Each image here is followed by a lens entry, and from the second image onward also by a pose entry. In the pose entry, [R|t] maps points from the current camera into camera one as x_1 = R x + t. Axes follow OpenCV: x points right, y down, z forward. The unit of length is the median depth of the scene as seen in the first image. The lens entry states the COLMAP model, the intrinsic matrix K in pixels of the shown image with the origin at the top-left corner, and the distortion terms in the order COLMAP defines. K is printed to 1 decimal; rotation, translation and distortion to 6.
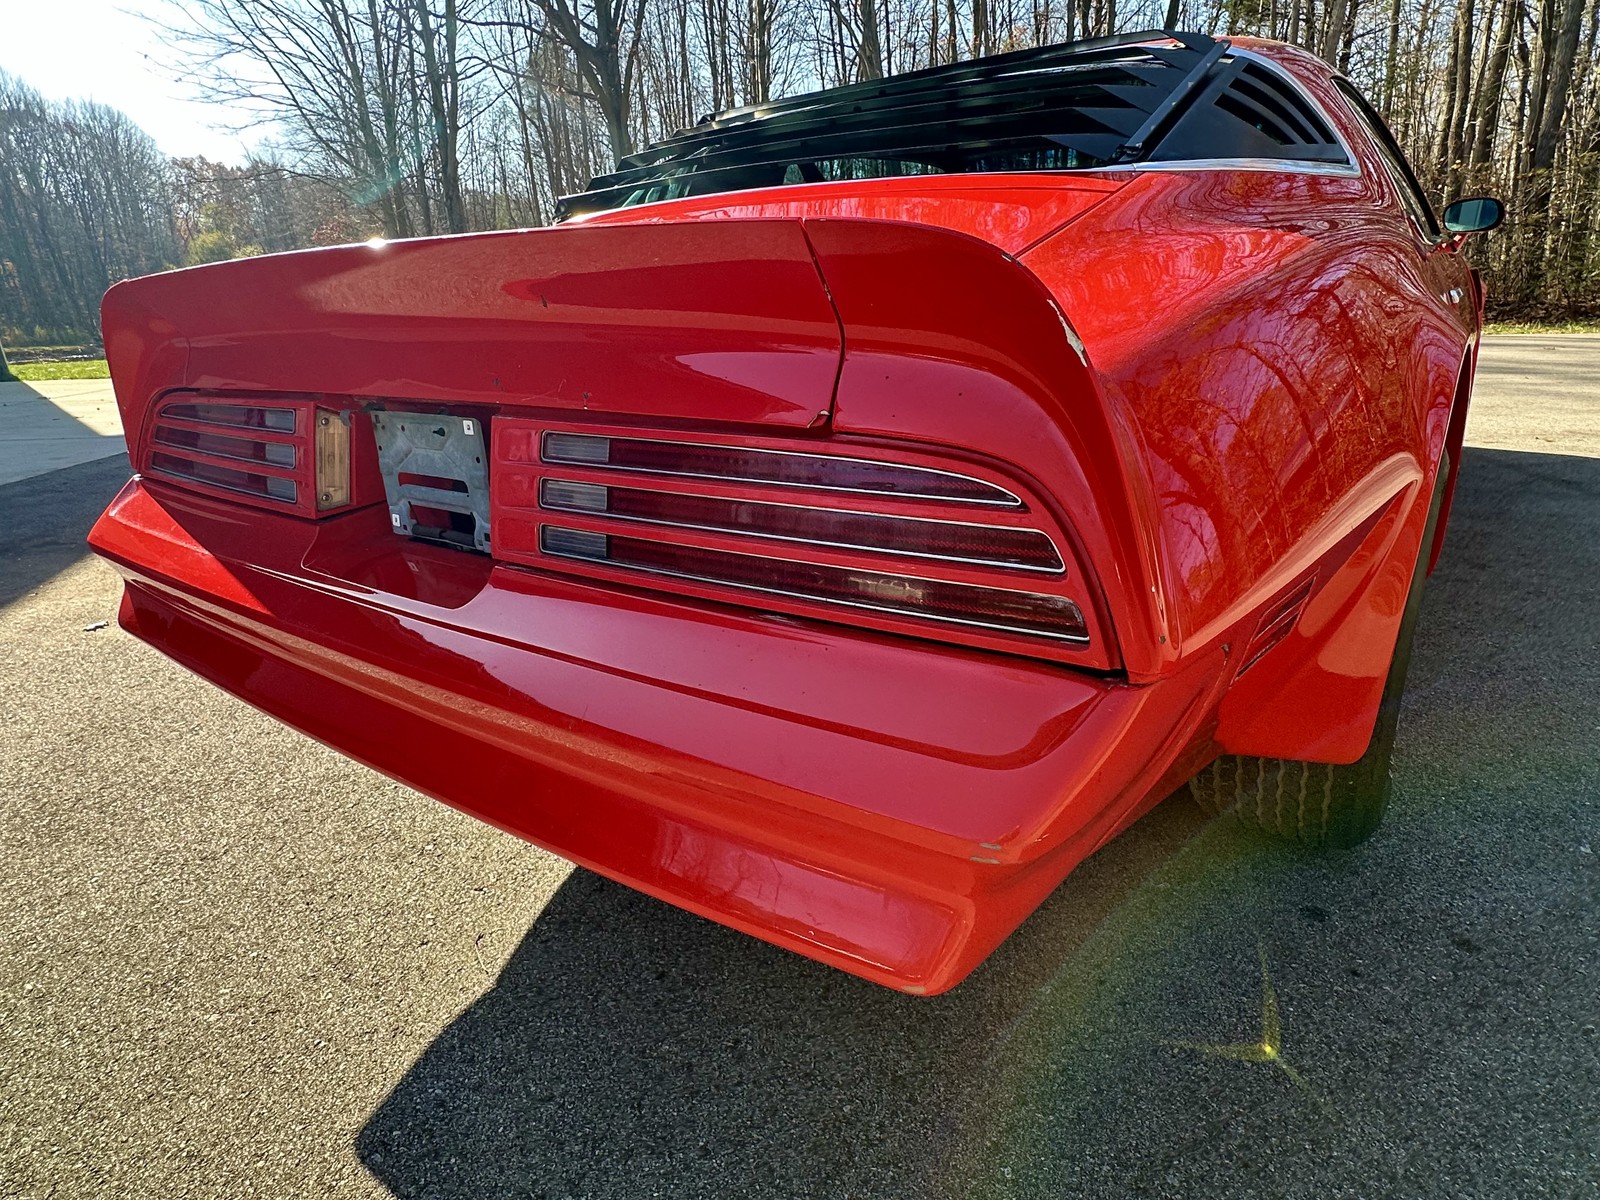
lens RADIAL K [[916.4, 0, 813.8], [0, 916.4, 585.5], [0, 0, 1]] dist [-0.009575, 0.004828]
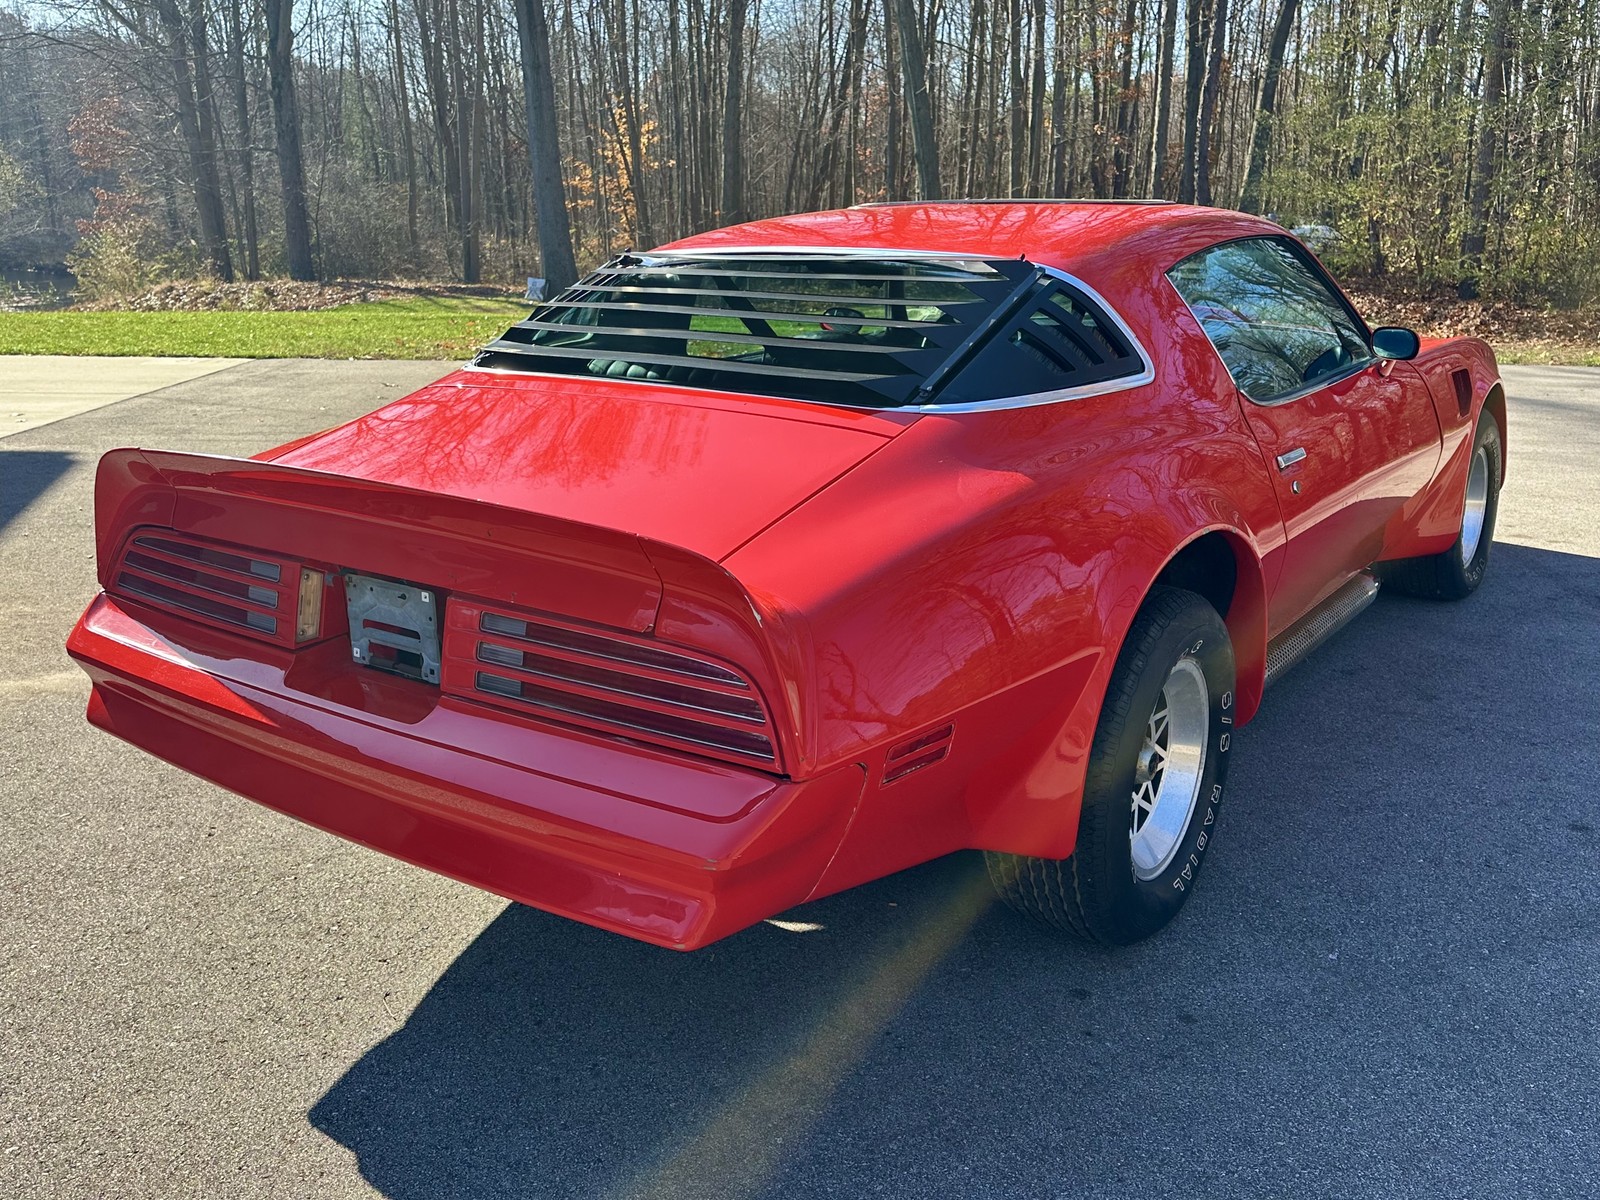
lens RADIAL K [[1371.7, 0, 815.1], [0, 1371.7, 573.2], [0, 0, 1]] dist [0.083663, -0.139690]
pose [[0.999241, 0.036331, 0.014075, 0.175600], [-0.035315, 0.997147, -0.066715, -0.074406], [-0.016458, 0.066167, 0.997673, -1.015171]]
